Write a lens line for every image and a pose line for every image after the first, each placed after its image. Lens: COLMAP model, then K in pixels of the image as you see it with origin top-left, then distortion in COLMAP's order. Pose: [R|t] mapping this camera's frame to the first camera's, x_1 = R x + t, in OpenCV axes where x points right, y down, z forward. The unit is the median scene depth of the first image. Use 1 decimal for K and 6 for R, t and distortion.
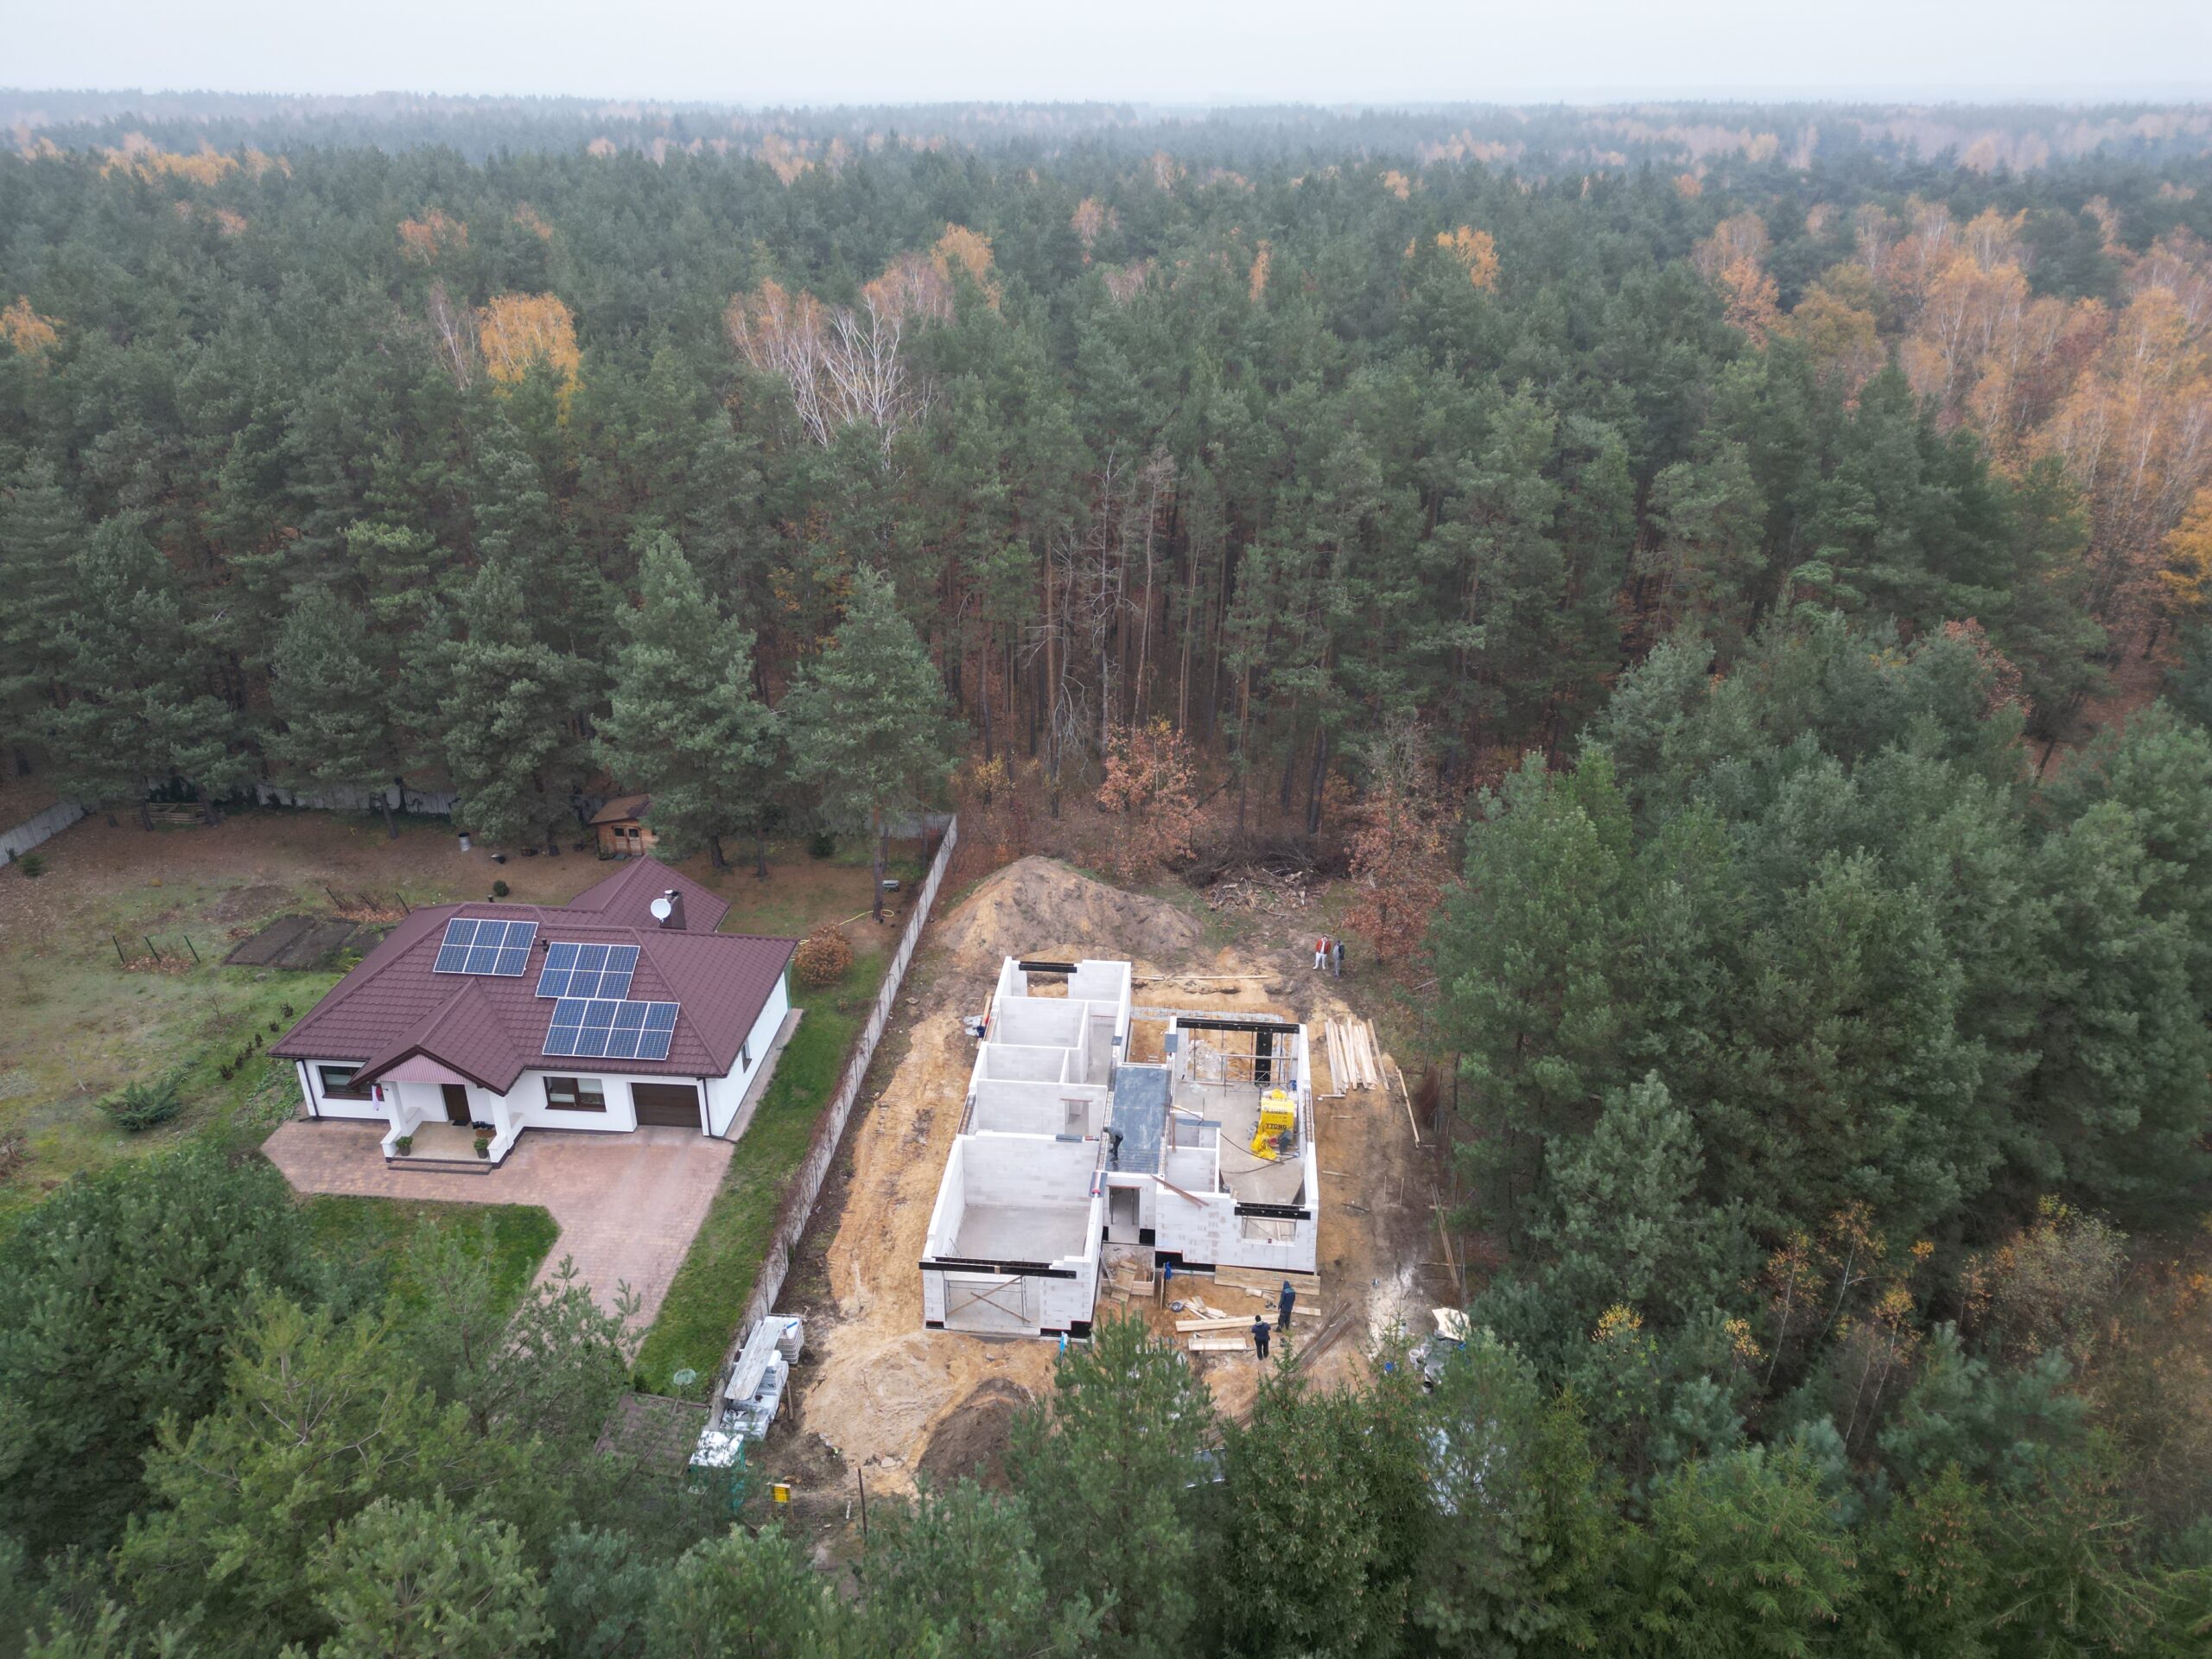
lens RADIAL K [[1536.7, 0, 1099.8], [0, 1536.7, 804.1], [0, 0, 1]] dist [0.077244, -0.073628]
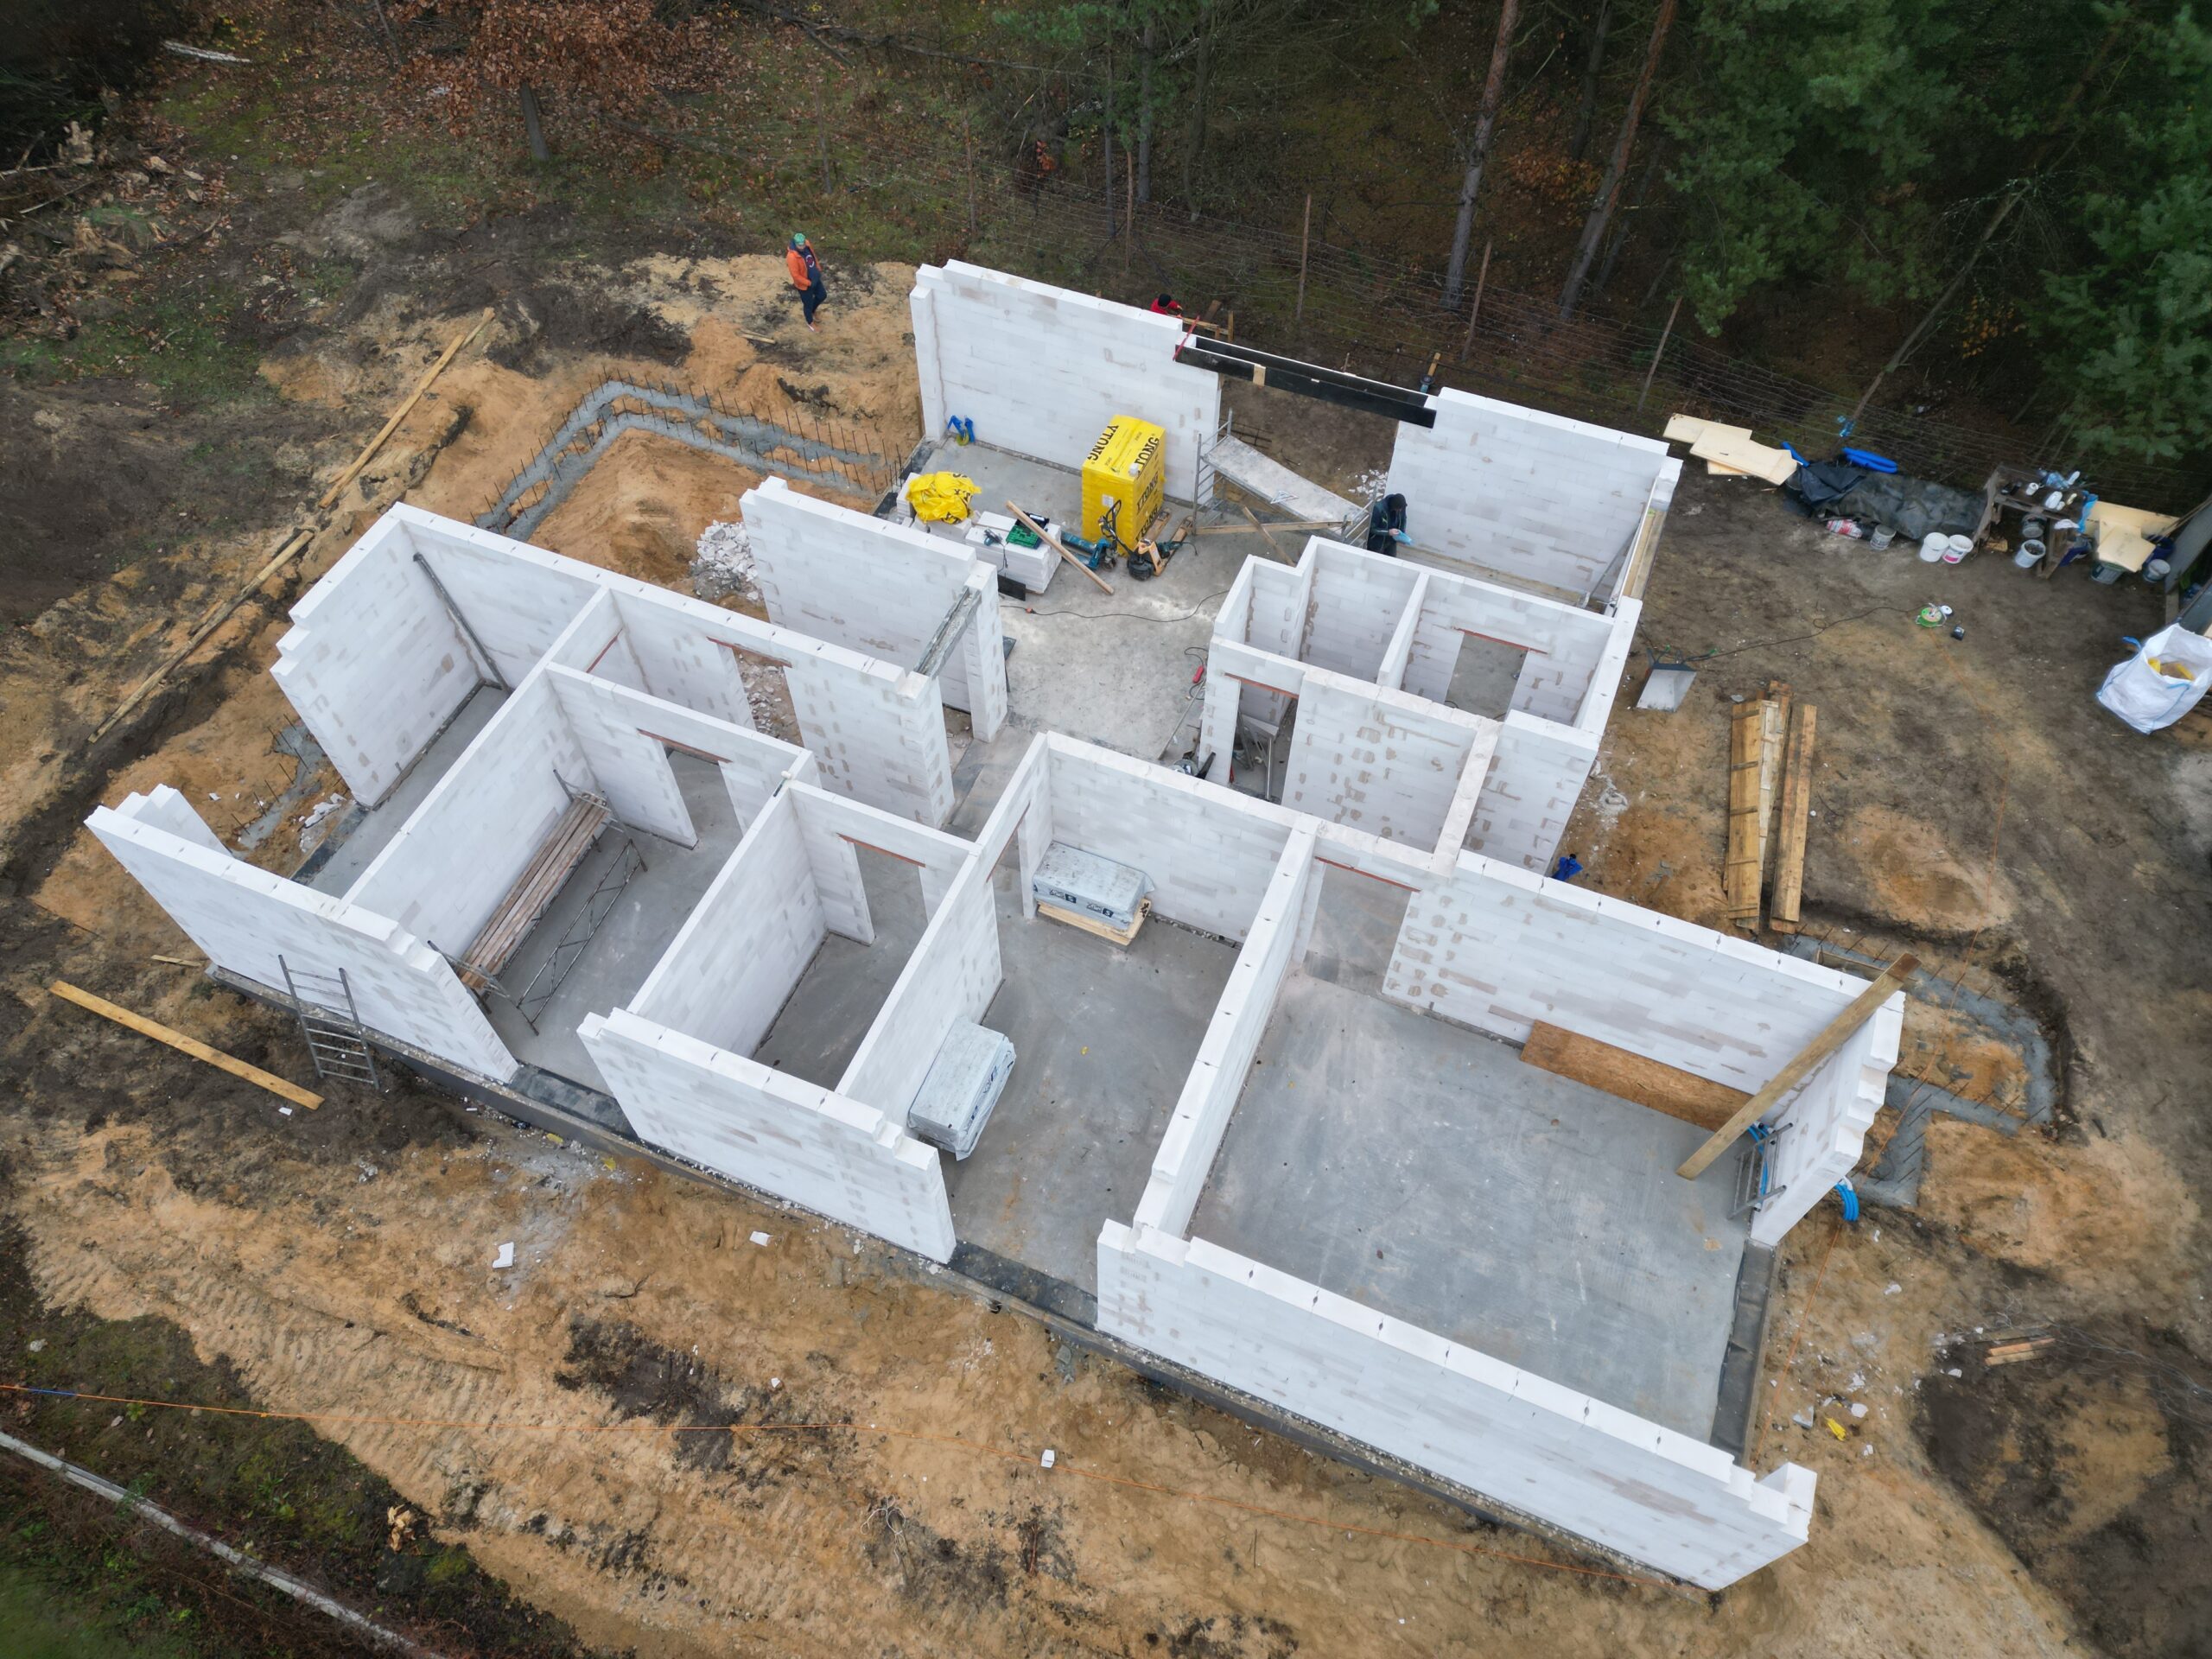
lens RADIAL K [[1536.7, 0, 1098.1], [0, 1536.7, 830.3], [0, 0, 1]] dist [0.077244, -0.073628]
pose [[0.302463, -0.784000, 0.542088, -0.168772], [0.402117, 0.620594, 0.673175, -0.006528], [-0.864186, 0.014372, 0.502967, 0.812043]]
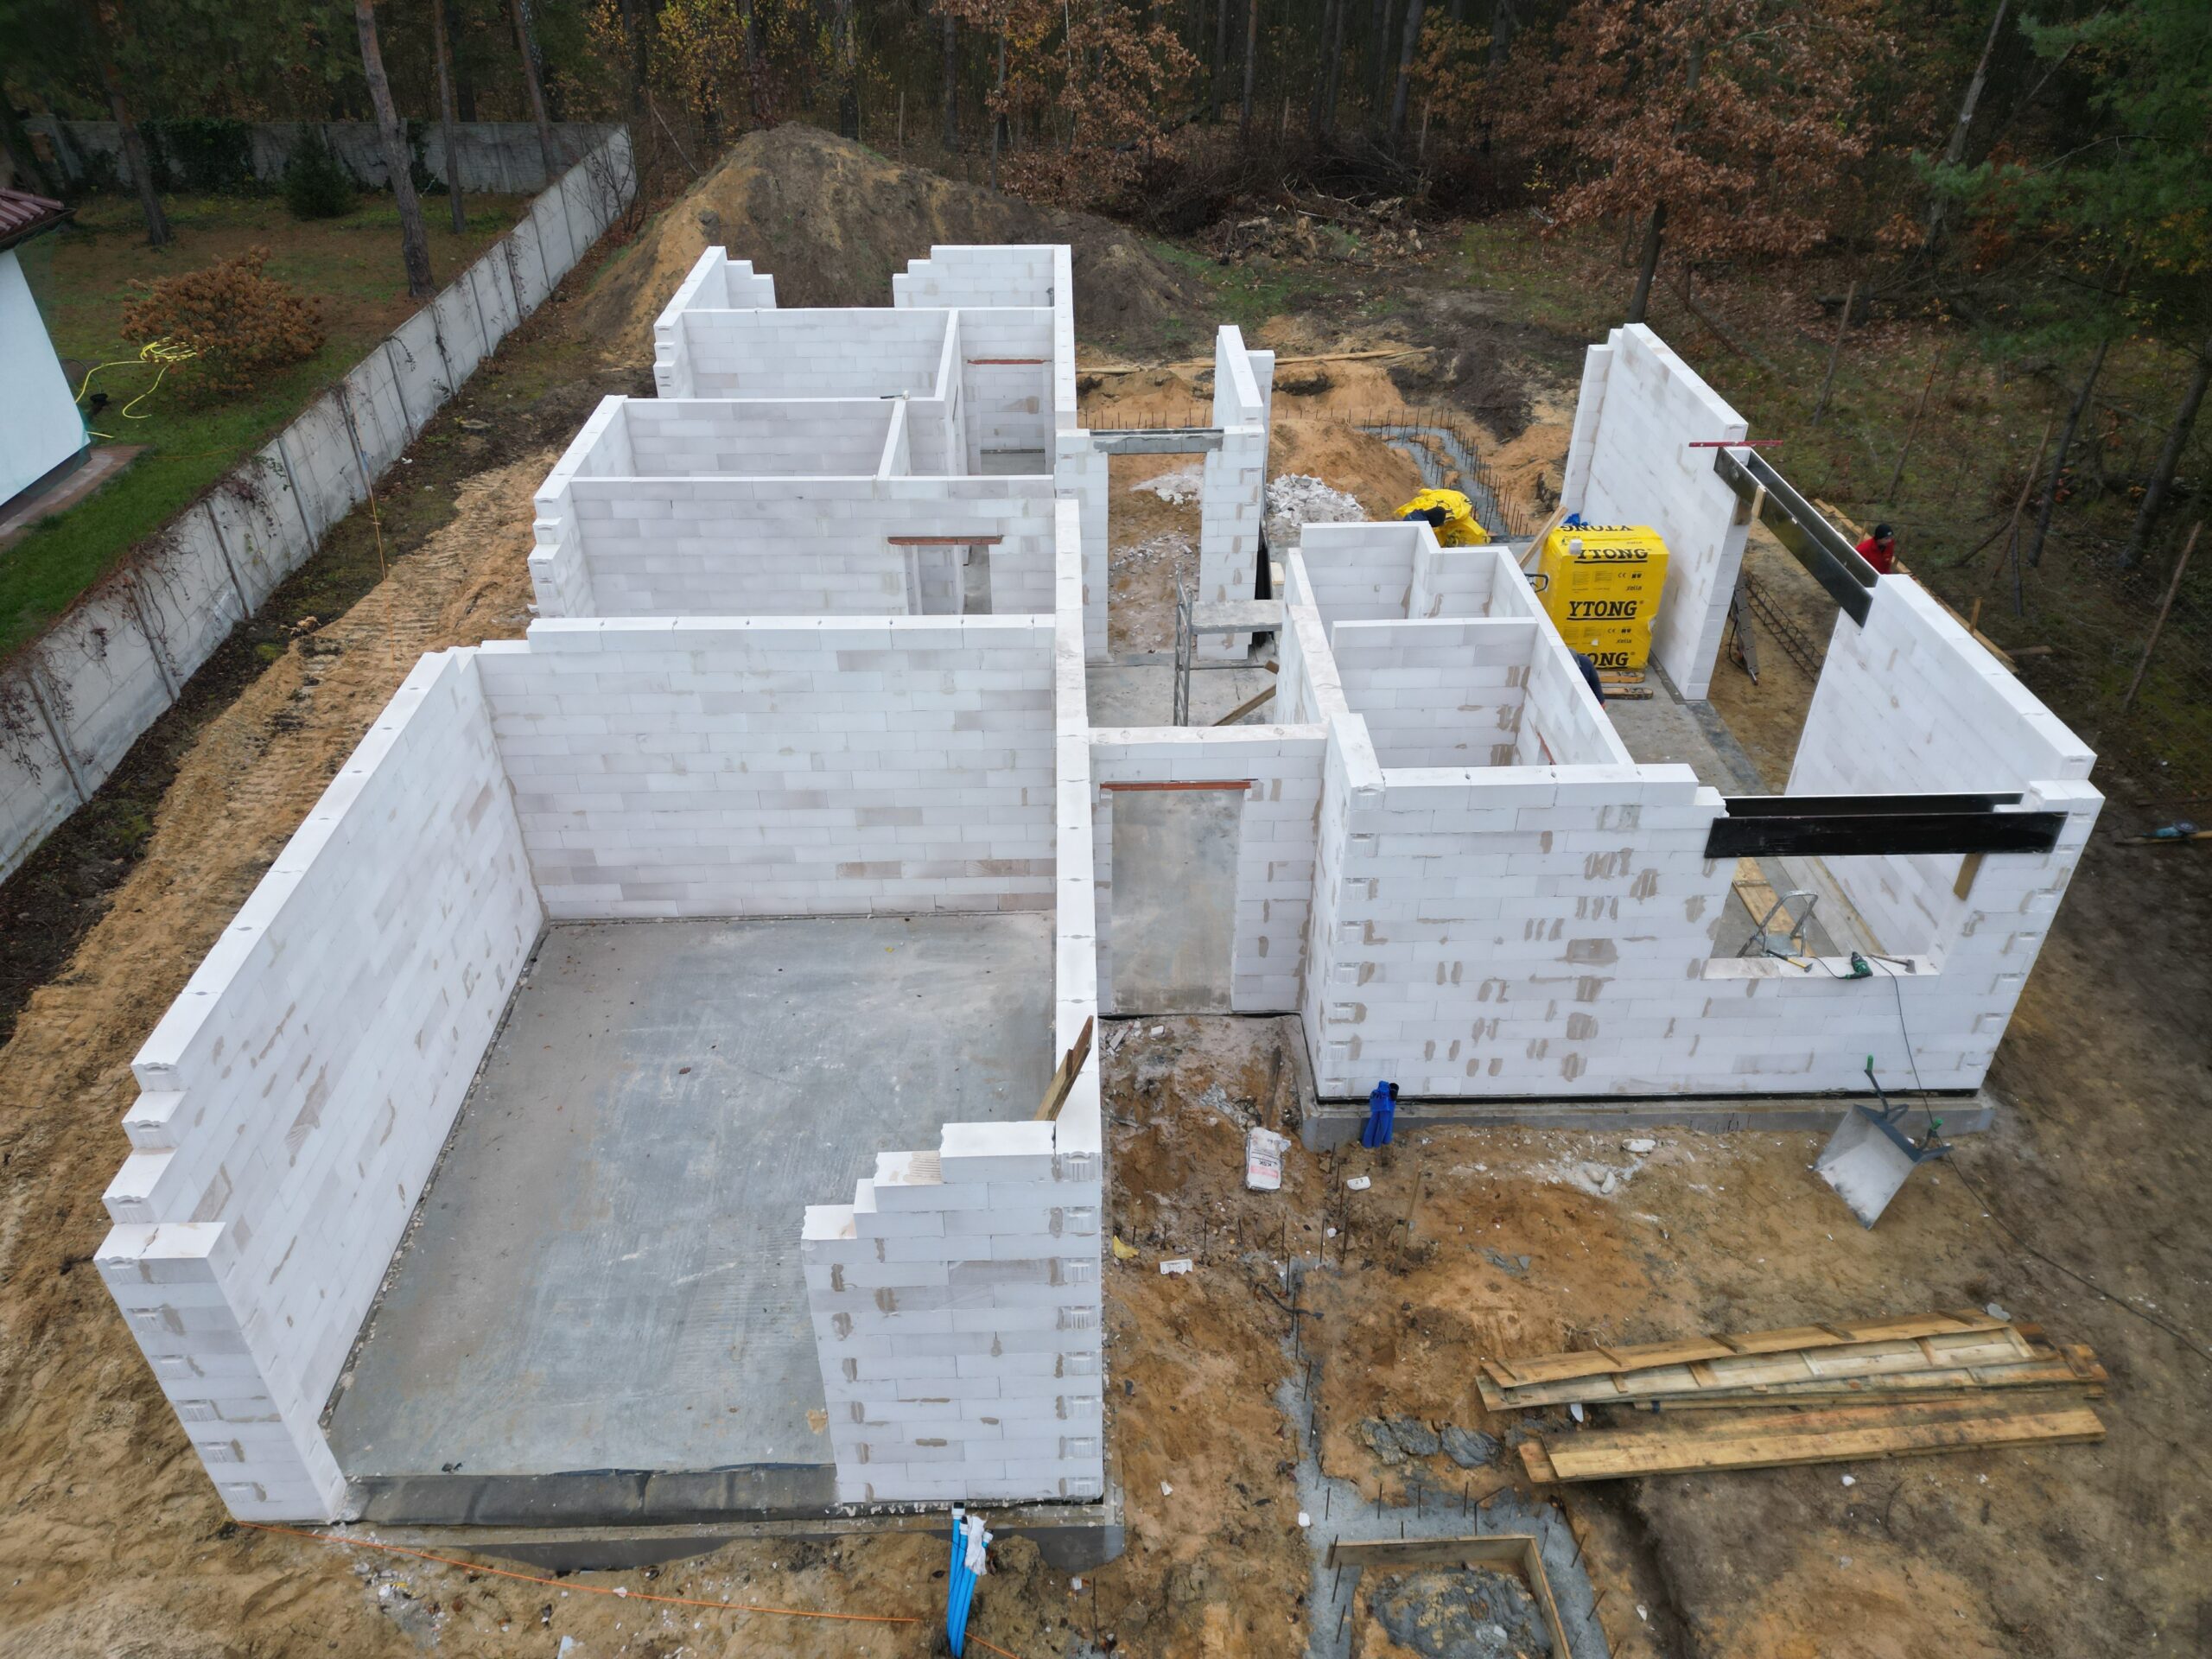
lens RADIAL K [[1536.7, 0, 1098.0], [0, 1536.7, 828.5], [0, 0, 1]] dist [0.077244, -0.073628]
pose [[0.993854, -0.067067, 0.088072, -0.015121], [0.051168, 0.983808, 0.171764, 0.193096], [-0.098166, -0.166202, 0.981193, 0.697391]]
